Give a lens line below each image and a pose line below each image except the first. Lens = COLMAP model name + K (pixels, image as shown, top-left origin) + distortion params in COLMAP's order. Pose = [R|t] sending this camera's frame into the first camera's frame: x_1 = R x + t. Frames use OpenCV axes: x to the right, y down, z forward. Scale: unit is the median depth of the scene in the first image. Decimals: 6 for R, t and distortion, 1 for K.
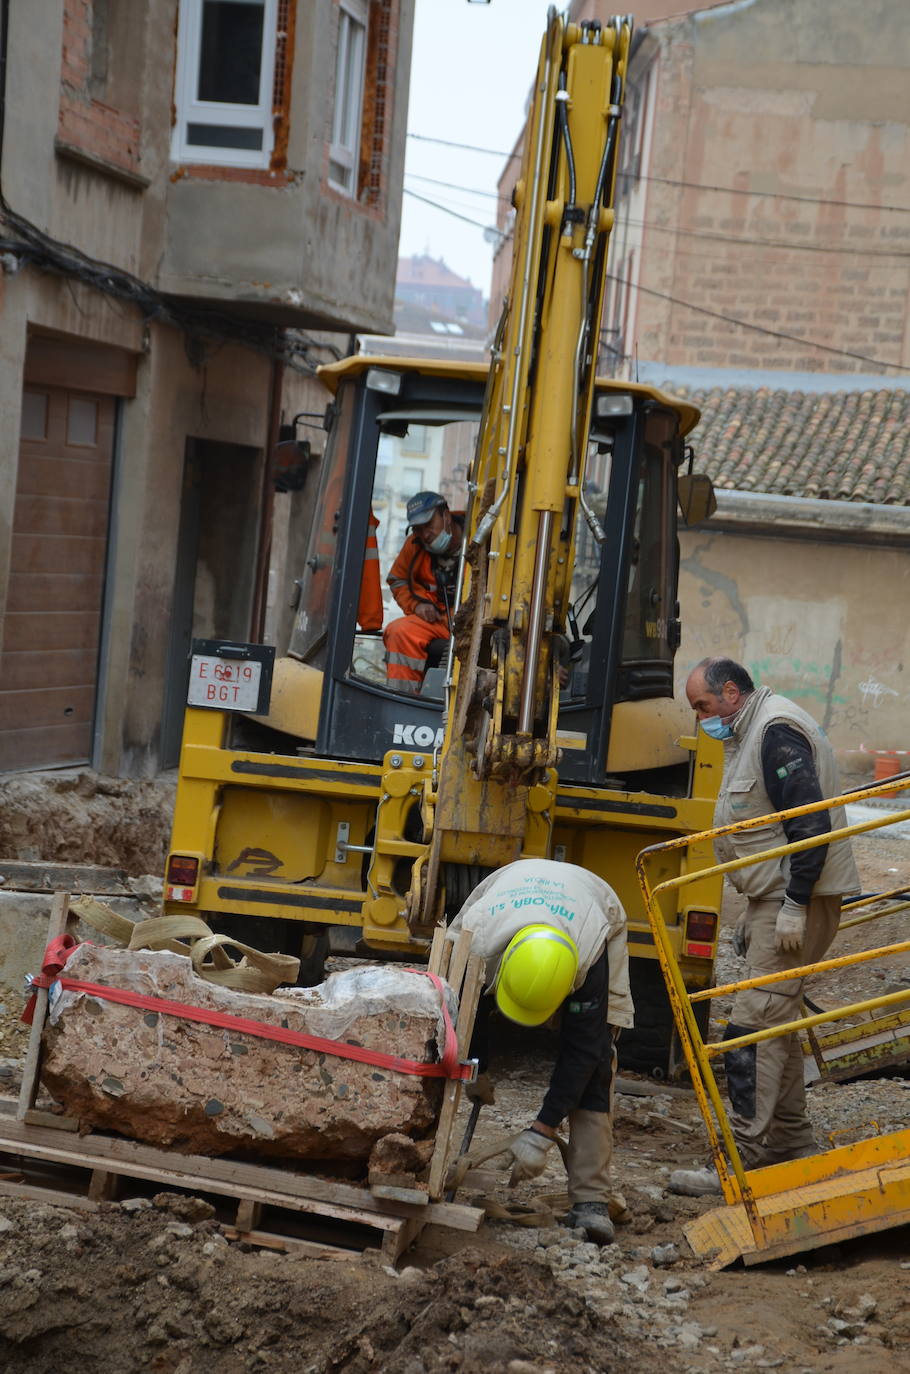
lens RADIAL K [[3340.8, 0, 440.9], [0, 3340.8, 665.9], [0, 0, 1]] dist [0.683856, 0.000000]
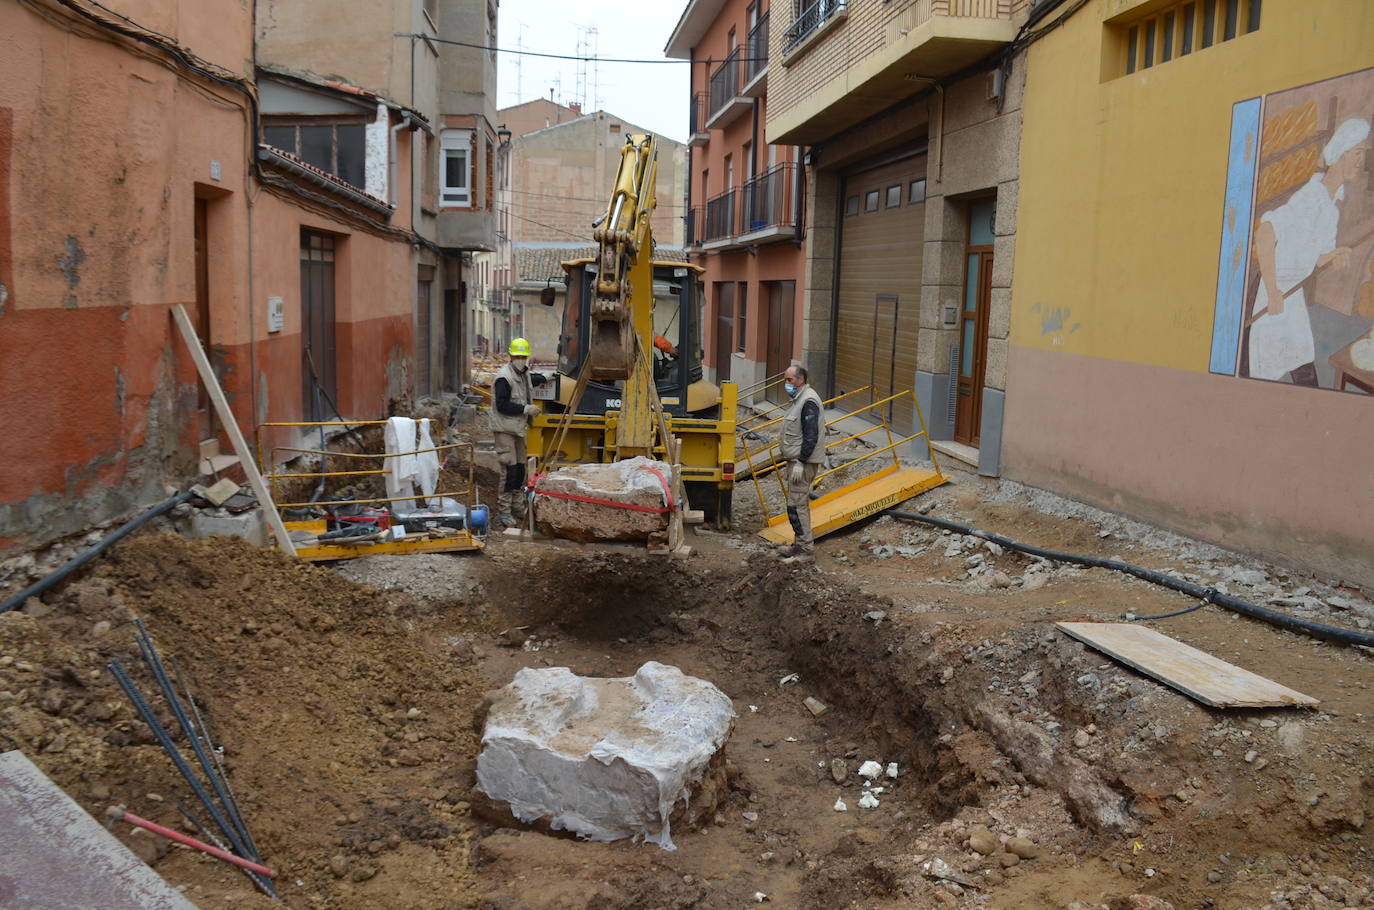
lens RADIAL K [[1051.9, 0, 672.4], [0, 1051.9, 460.4], [0, 0, 1]] dist [-0.153494, 0.099686]
pose [[0.968364, -0.094899, 0.230792, -0.202740], [0.064078, 0.988417, 0.137569, -0.056055], [-0.241174, -0.118428, 0.963229, -0.036788]]
